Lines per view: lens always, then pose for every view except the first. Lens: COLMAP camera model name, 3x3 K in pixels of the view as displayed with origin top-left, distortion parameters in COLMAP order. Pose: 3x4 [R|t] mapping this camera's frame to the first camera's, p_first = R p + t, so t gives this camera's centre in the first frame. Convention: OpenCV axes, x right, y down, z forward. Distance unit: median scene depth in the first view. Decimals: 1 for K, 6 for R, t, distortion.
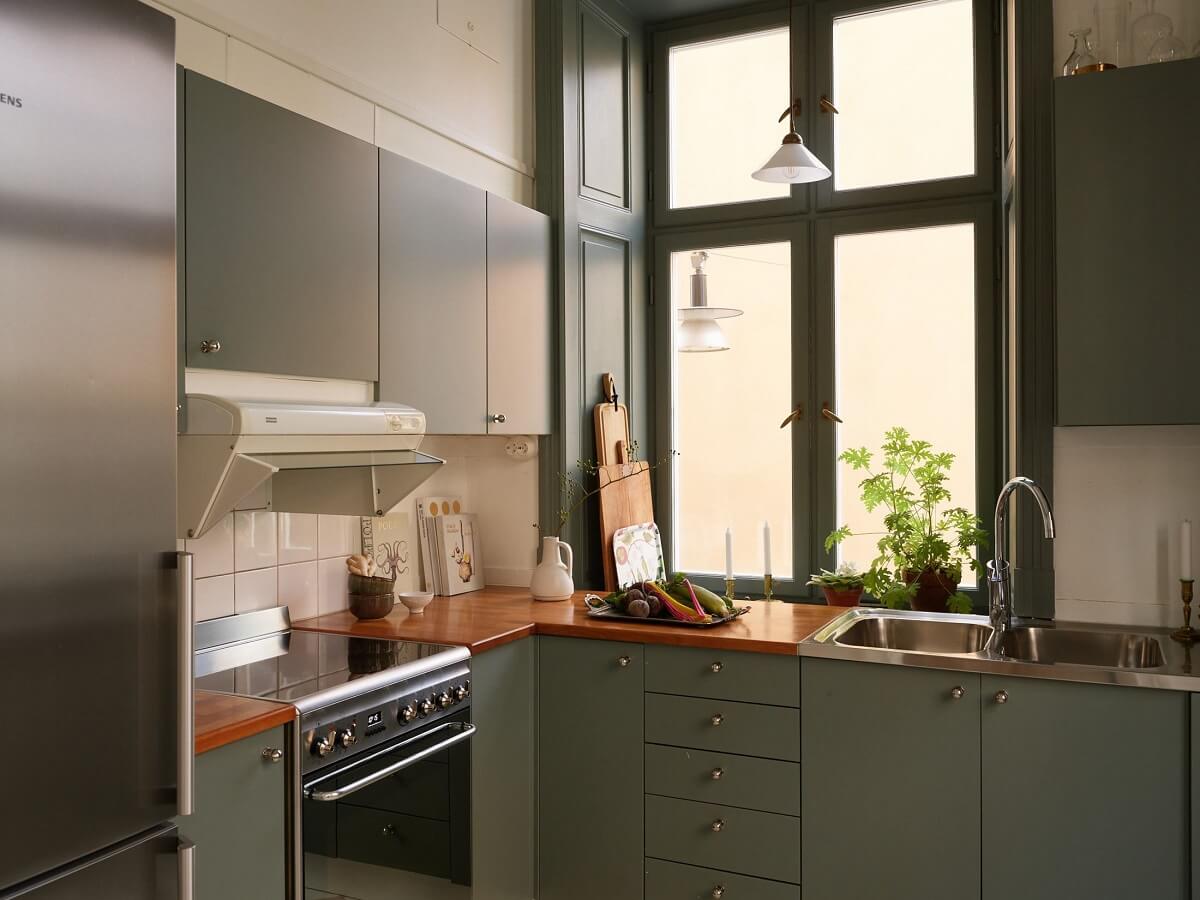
lens RADIAL K [[1038.5, 0, 602.0], [0, 1038.5, 448.0], [0, 0, 1]] dist [0.011337, -0.022607]
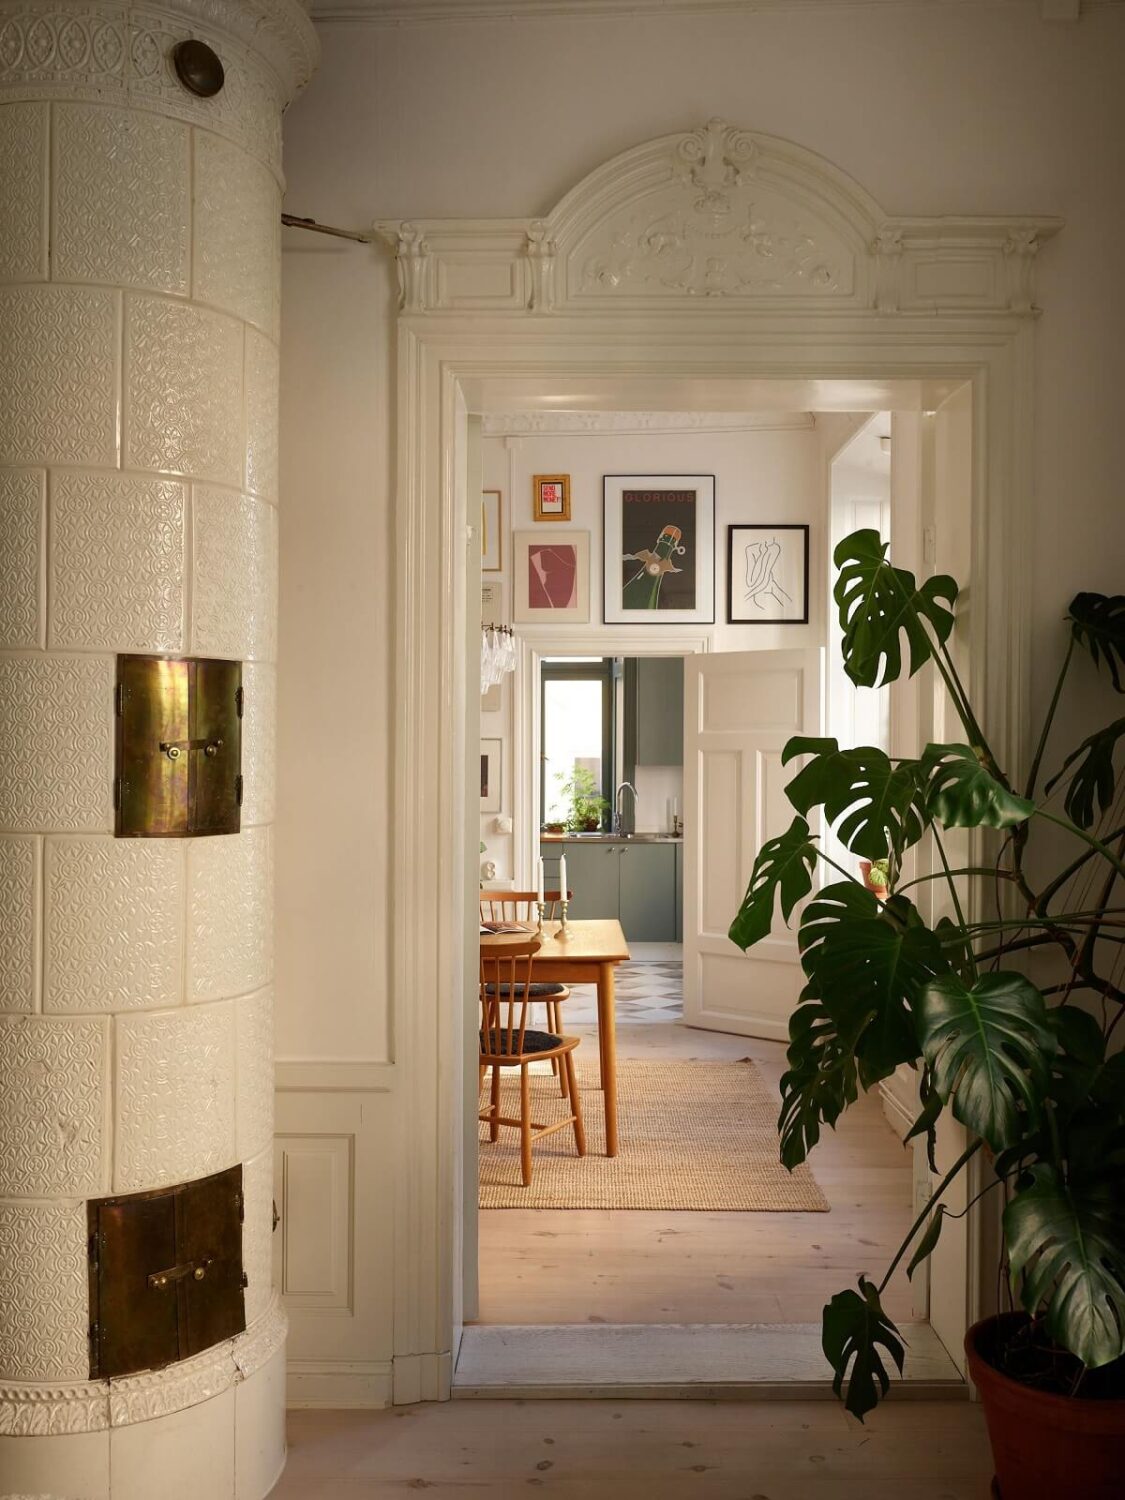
lens RADIAL K [[1298.2, 0, 565.0], [0, 1298.2, 749.8], [0, 0, 1]] dist [0.011337, -0.022607]
pose [[0.912463, 0.008941, 0.409061, -0.992778], [-0.007803, 0.999960, -0.004452, -0.037781], [-0.409084, 0.000871, 0.912496, -1.800049]]
